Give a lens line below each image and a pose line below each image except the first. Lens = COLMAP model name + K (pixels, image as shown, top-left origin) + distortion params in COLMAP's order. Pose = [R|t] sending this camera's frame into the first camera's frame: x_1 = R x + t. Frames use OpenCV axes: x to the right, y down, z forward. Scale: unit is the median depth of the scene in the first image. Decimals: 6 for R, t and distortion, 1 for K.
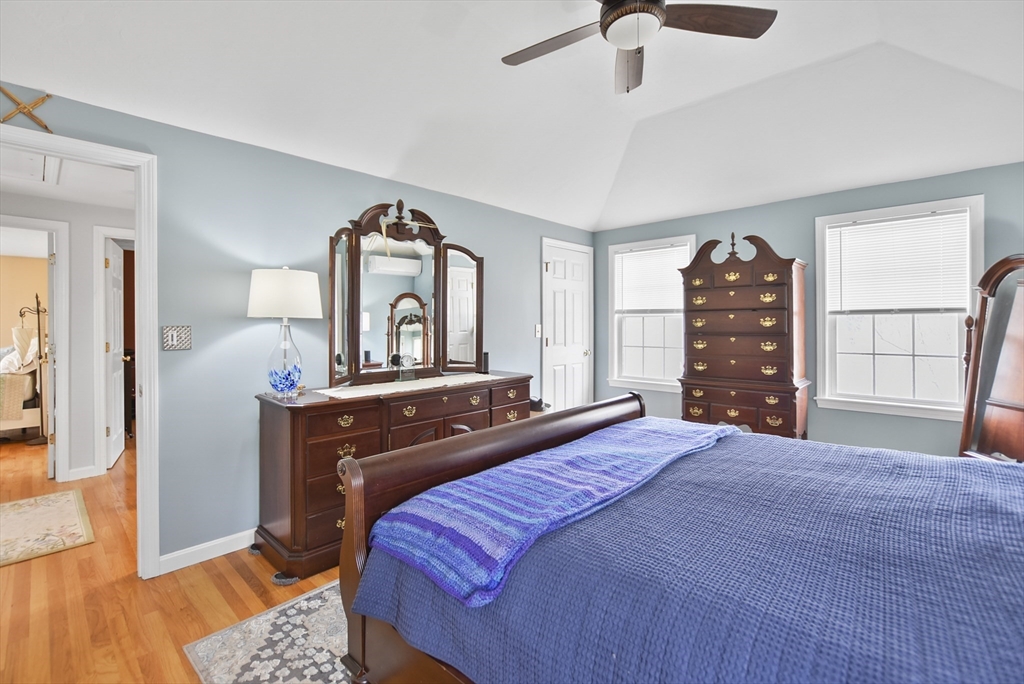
lens RADIAL K [[451.4, 0, 511.3], [0, 451.4, 323.5], [0, 0, 1]] dist [-0.001715, -0.000139]
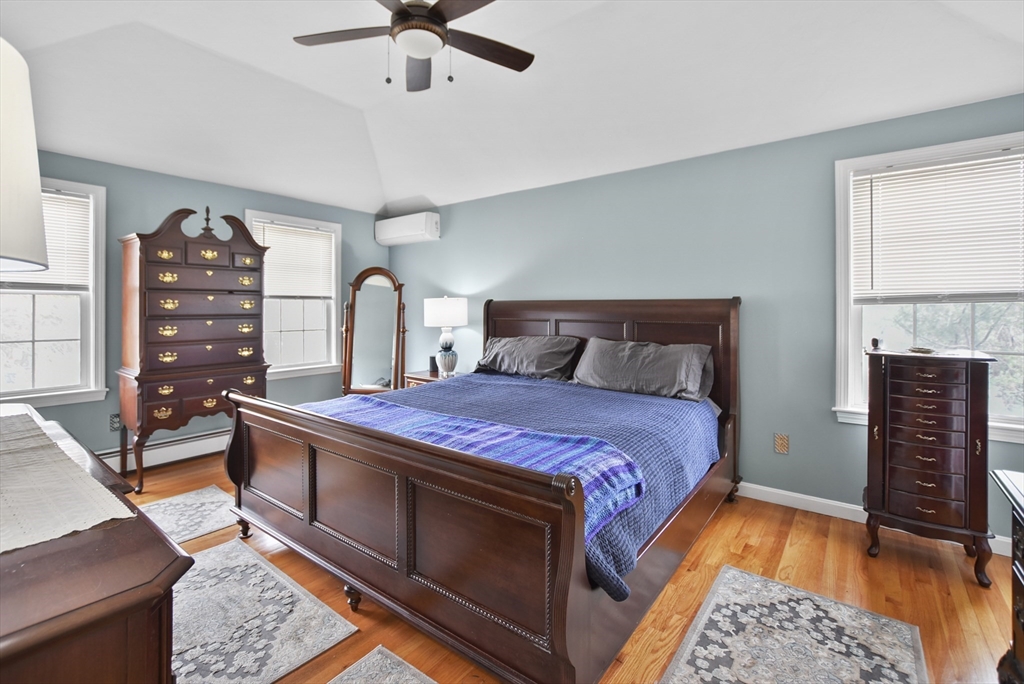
lens RADIAL K [[462.9, 0, 513.1], [0, 462.9, 309.6], [0, 0, 1]] dist [-0.000699, -0.000090]
pose [[-0.108466, -0.000371, 0.994100, -0.539125], [-0.005497, 0.999985, -0.000227, 0.005248], [-0.994085, -0.005489, -0.108467, 0.512732]]
